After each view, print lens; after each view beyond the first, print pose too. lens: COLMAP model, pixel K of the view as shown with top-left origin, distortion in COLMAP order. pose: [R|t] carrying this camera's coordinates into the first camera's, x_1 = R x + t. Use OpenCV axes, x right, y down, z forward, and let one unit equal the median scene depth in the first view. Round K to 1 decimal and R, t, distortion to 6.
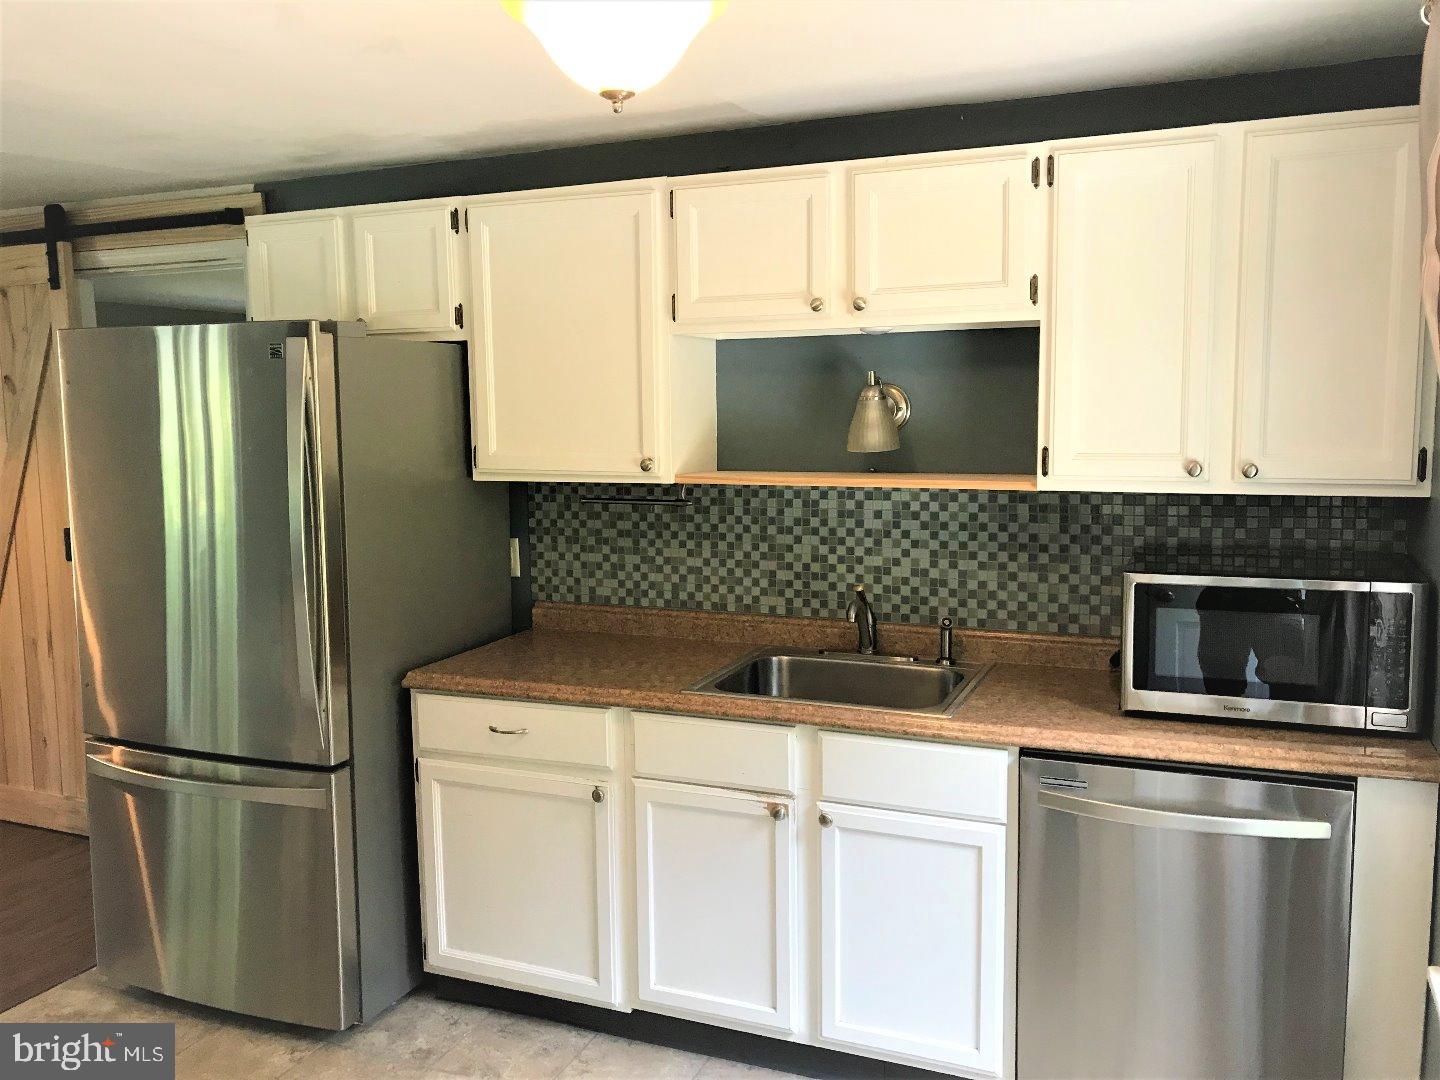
lens RADIAL K [[1190.9, 0, 724.4], [0, 1190.9, 539.1], [0, 0, 1]] dist [0.027473, 0.002442]
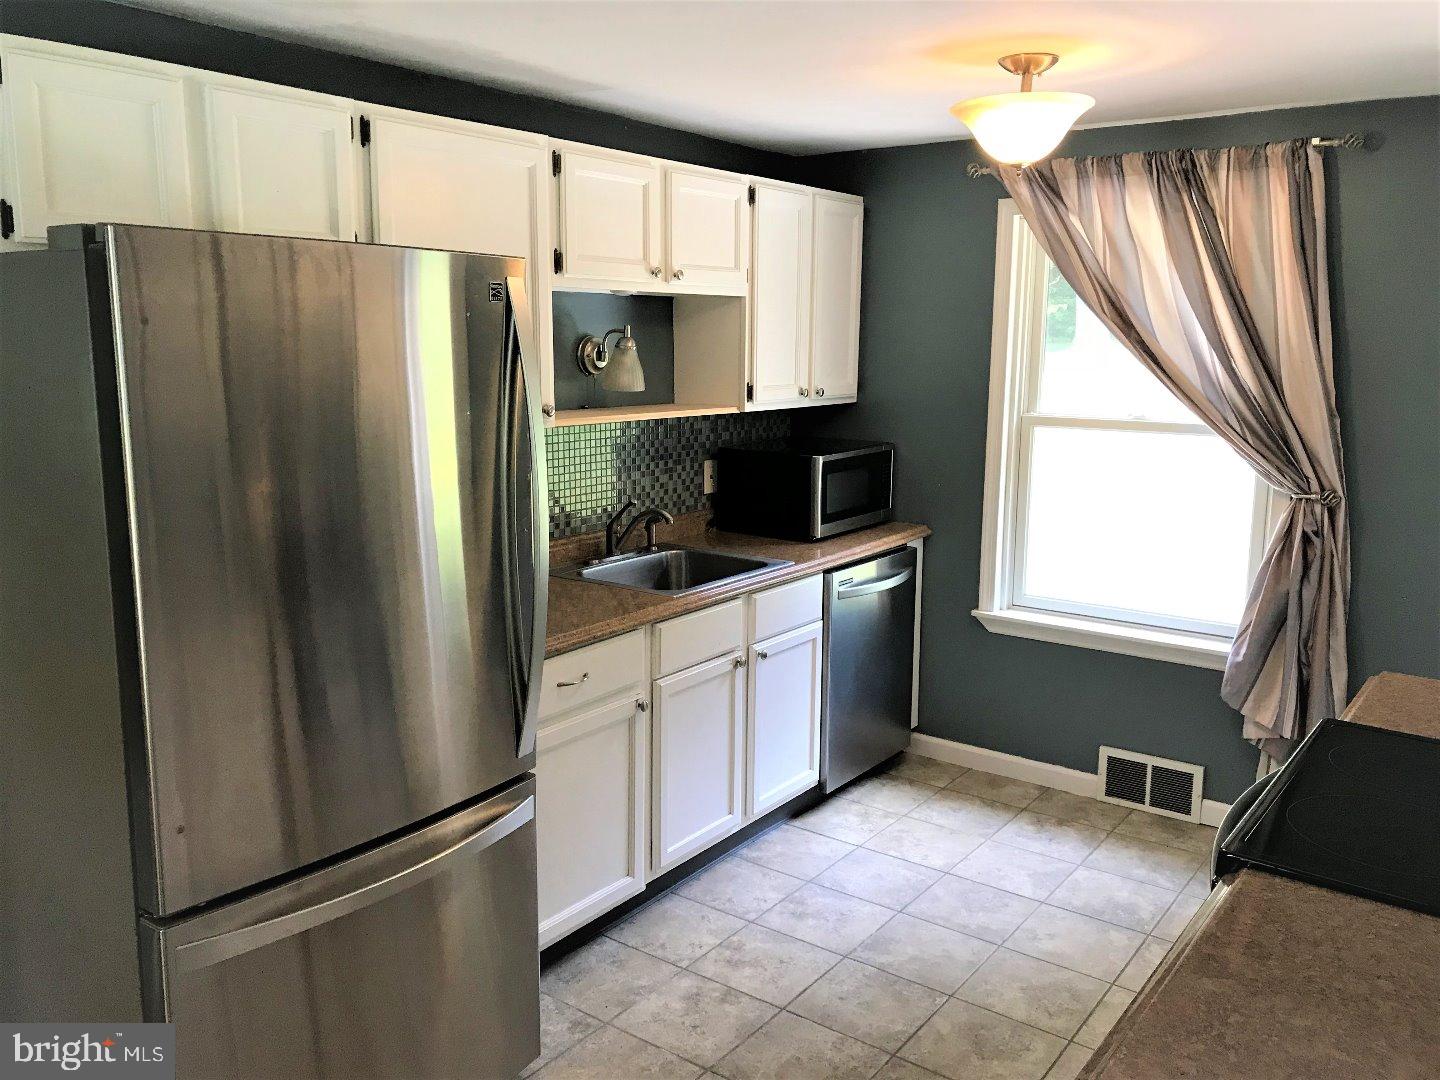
lens RADIAL K [[1190.9, 0, 725.0], [0, 1190.9, 538.4], [0, 0, 1]] dist [0.027473, 0.002442]
pose [[0.197256, -0.156061, 0.967851, -1.106090], [0.094164, 0.985700, 0.139748, -0.087839], [-0.975819, 0.063570, 0.209130, 0.654138]]
